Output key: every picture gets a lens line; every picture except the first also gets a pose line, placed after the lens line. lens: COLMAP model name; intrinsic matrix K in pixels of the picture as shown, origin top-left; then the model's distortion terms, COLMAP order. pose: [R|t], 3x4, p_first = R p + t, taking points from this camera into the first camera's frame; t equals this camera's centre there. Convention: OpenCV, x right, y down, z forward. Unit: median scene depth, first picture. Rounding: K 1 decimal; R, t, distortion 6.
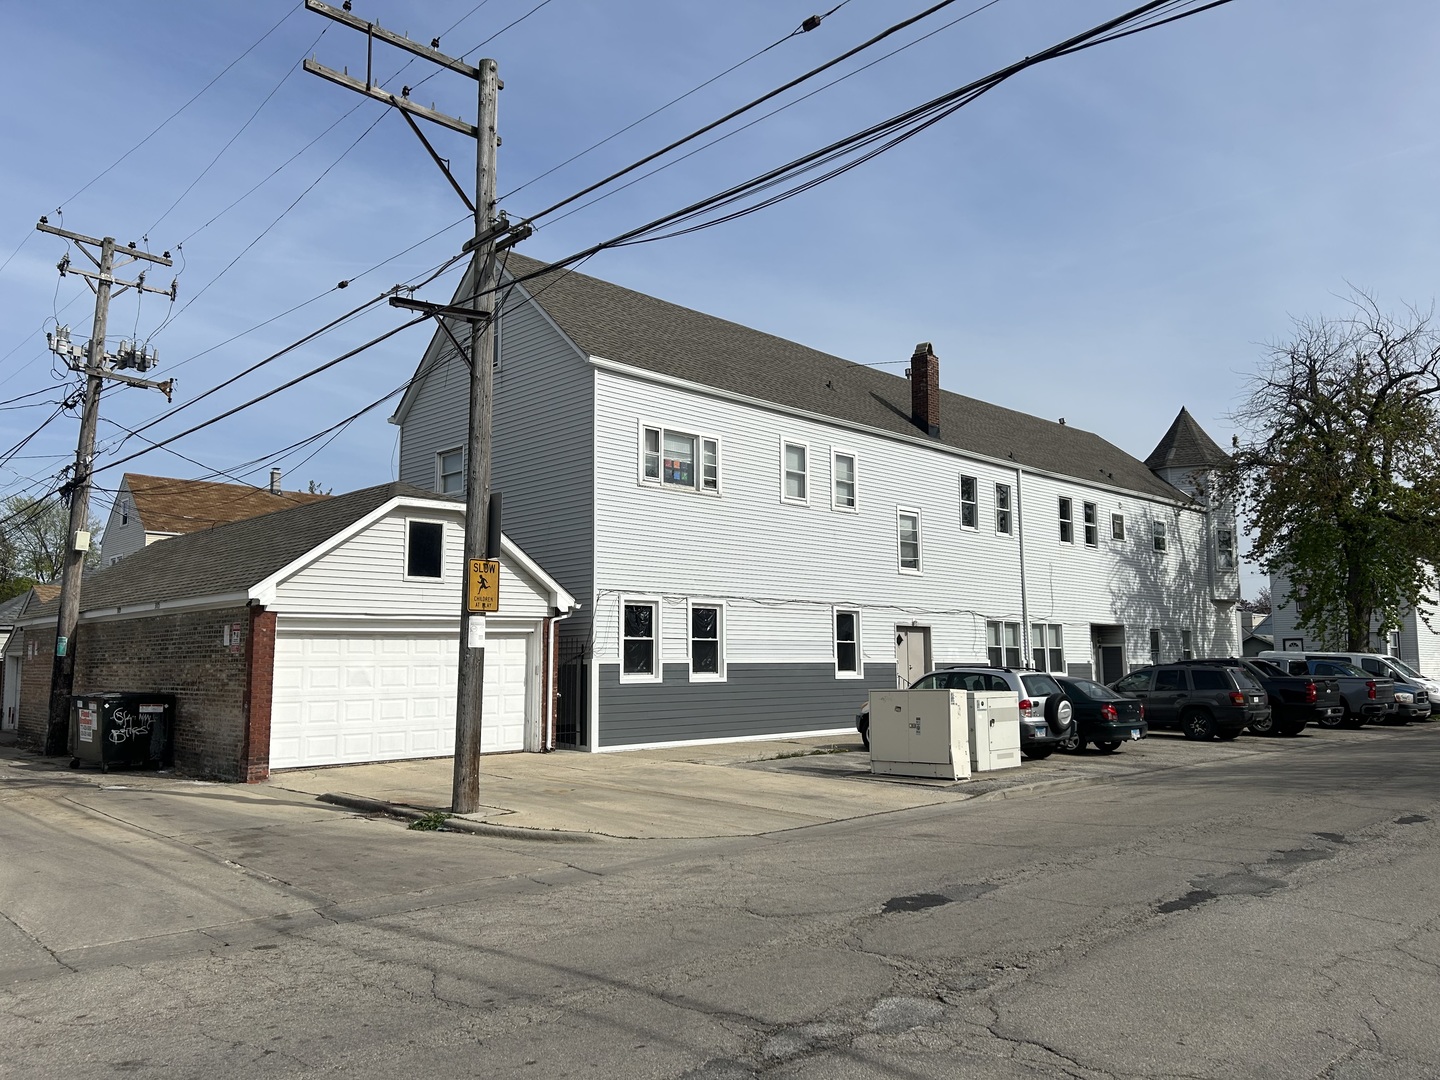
lens RADIAL K [[1075.1, 0, 720.8], [0, 1075.1, 537.8], [0, 0, 1]] dist [0.045247, -0.018245]
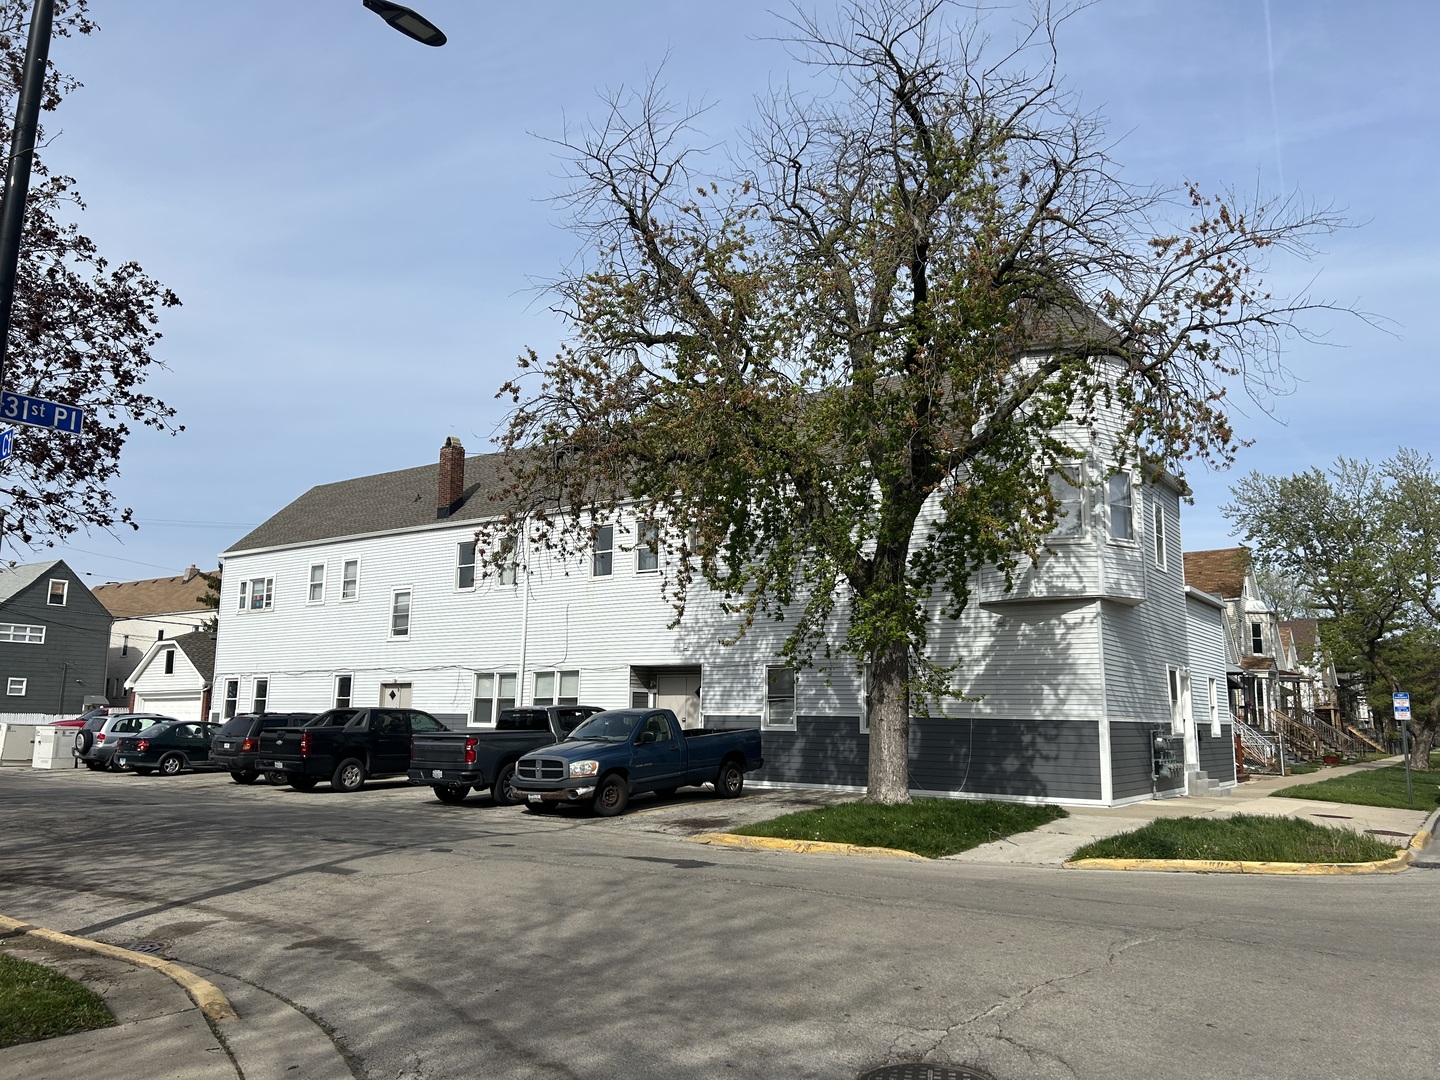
lens RADIAL K [[1075.1, 0, 720.2], [0, 1075.1, 541.8], [0, 0, 1]] dist [0.045247, -0.018245]
pose [[0.161873, -0.180396, -0.970183, 1.666945], [0.082676, 0.982172, -0.168831, 0.186165], [0.983342, -0.052881, 0.173901, 1.336502]]
